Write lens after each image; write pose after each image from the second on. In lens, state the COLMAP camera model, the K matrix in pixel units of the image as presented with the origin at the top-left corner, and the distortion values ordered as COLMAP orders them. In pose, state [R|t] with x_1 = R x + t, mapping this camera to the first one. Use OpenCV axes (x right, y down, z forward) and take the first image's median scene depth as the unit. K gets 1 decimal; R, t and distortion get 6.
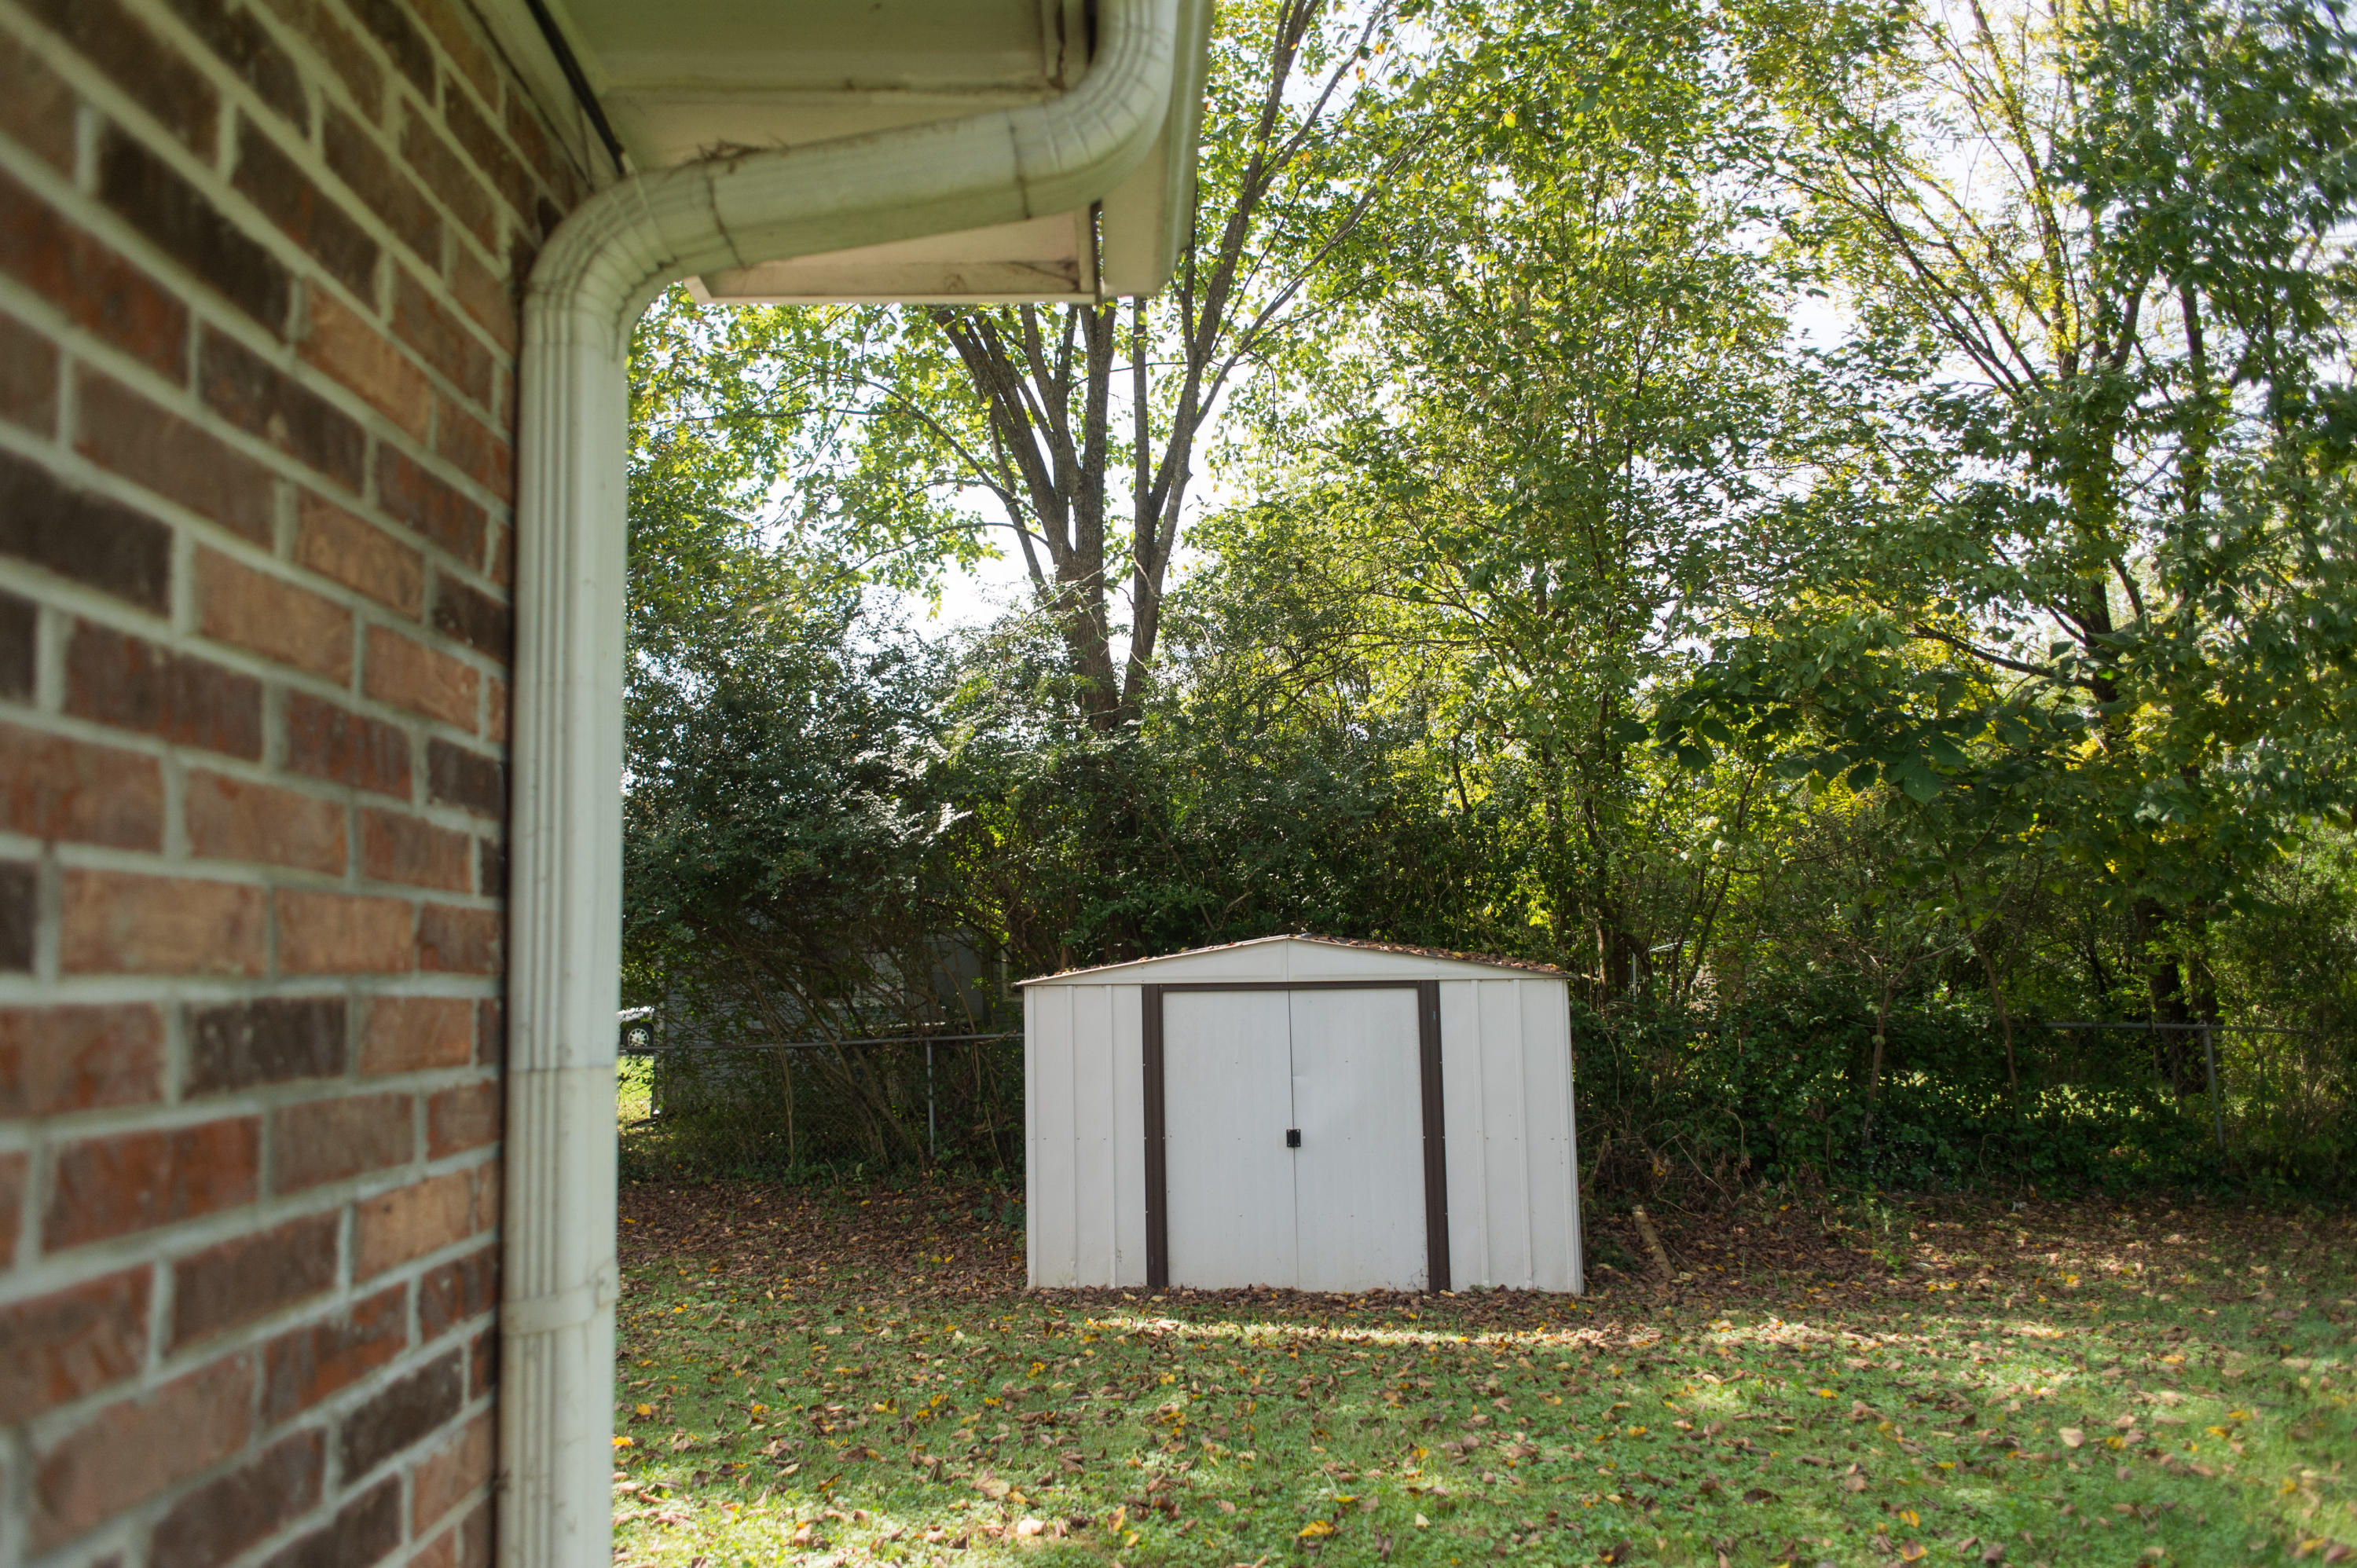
lens RADIAL K [[1563.4, 0, 1178.5], [0, 1563.4, 784.0], [0, 0, 1]] dist [0.039321, -0.046569]
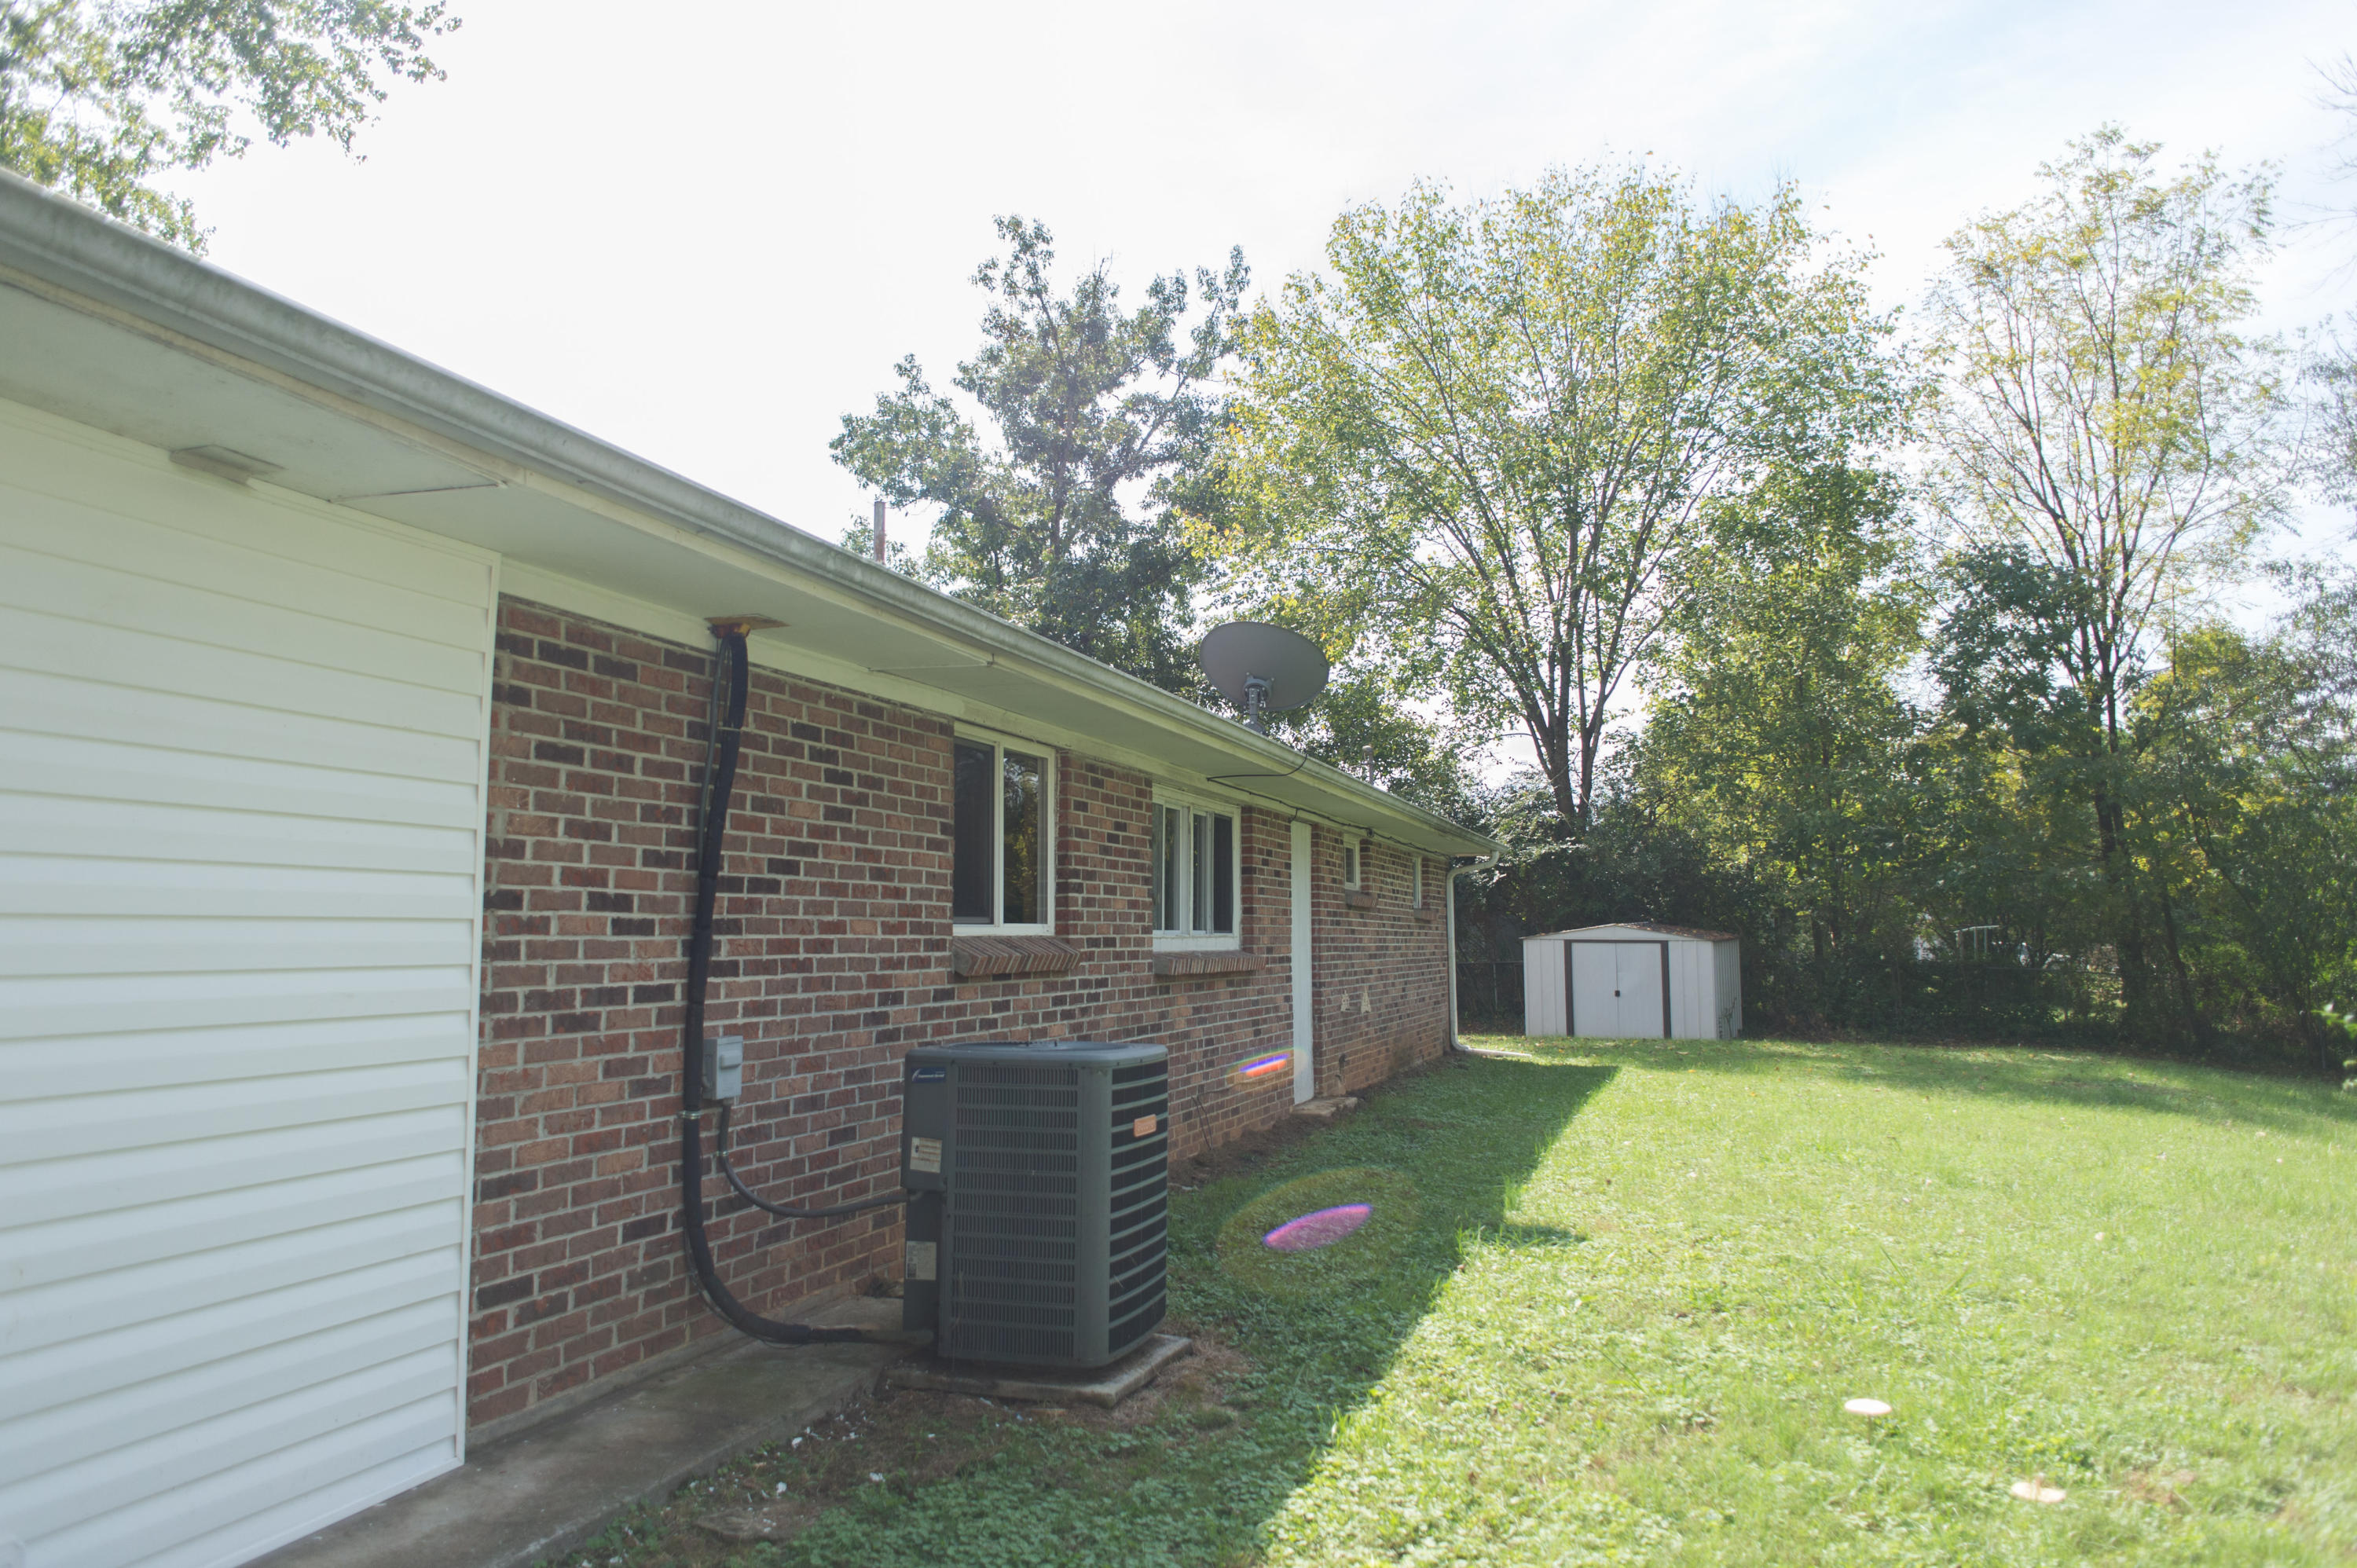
lens RADIAL K [[1563.4, 0, 1178.5], [0, 1563.4, 784.0], [0, 0, 1]] dist [0.039321, -0.046569]
pose [[0.930968, -0.009778, -0.364970, 0.274961], [0.021923, 0.999335, 0.029146, -0.193219], [0.364443, -0.035135, 0.930563, -1.447029]]
